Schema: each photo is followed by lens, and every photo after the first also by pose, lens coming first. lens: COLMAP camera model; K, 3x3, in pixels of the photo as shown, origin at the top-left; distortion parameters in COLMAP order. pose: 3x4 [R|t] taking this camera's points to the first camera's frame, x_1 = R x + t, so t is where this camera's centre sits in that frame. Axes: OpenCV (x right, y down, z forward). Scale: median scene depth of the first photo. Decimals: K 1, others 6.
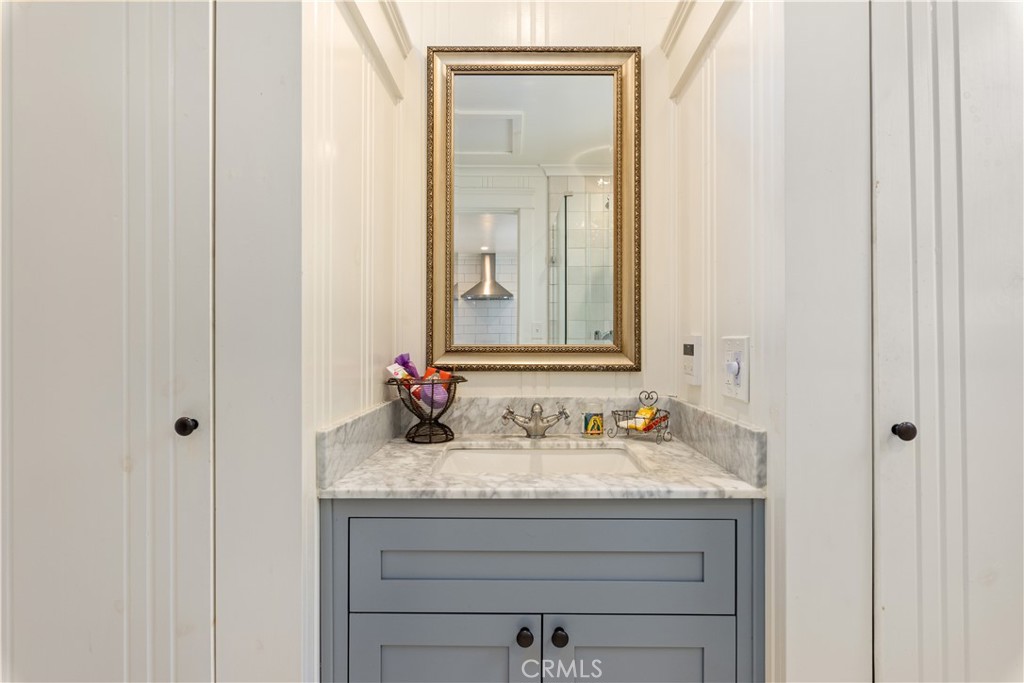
lens RADIAL K [[542.1, 0, 512.7], [0, 542.1, 339.5], [0, 0, 1]] dist [-0.001877, -0.001948]
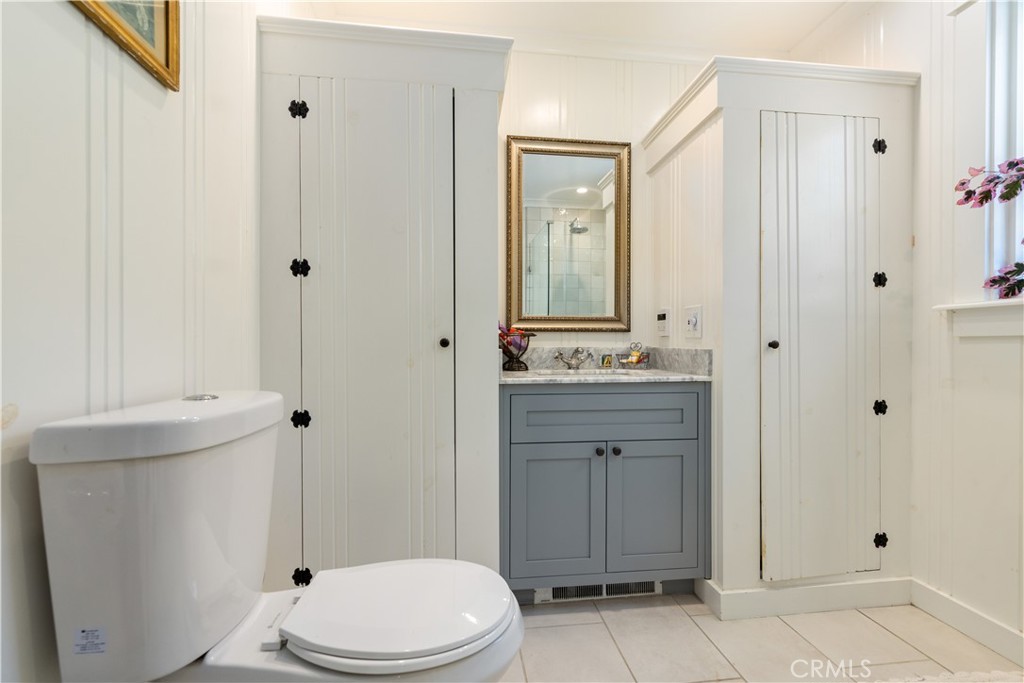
lens RADIAL K [[468.5, 0, 513.0], [0, 468.5, 344.5], [0, 0, 1]] dist [0.003417, 0.000237]
pose [[0.991029, -0.000614, 0.133645, -0.336783], [-0.000604, 0.999959, 0.009074, 0.086089], [-0.133645, -0.009073, 0.990988, -0.433216]]
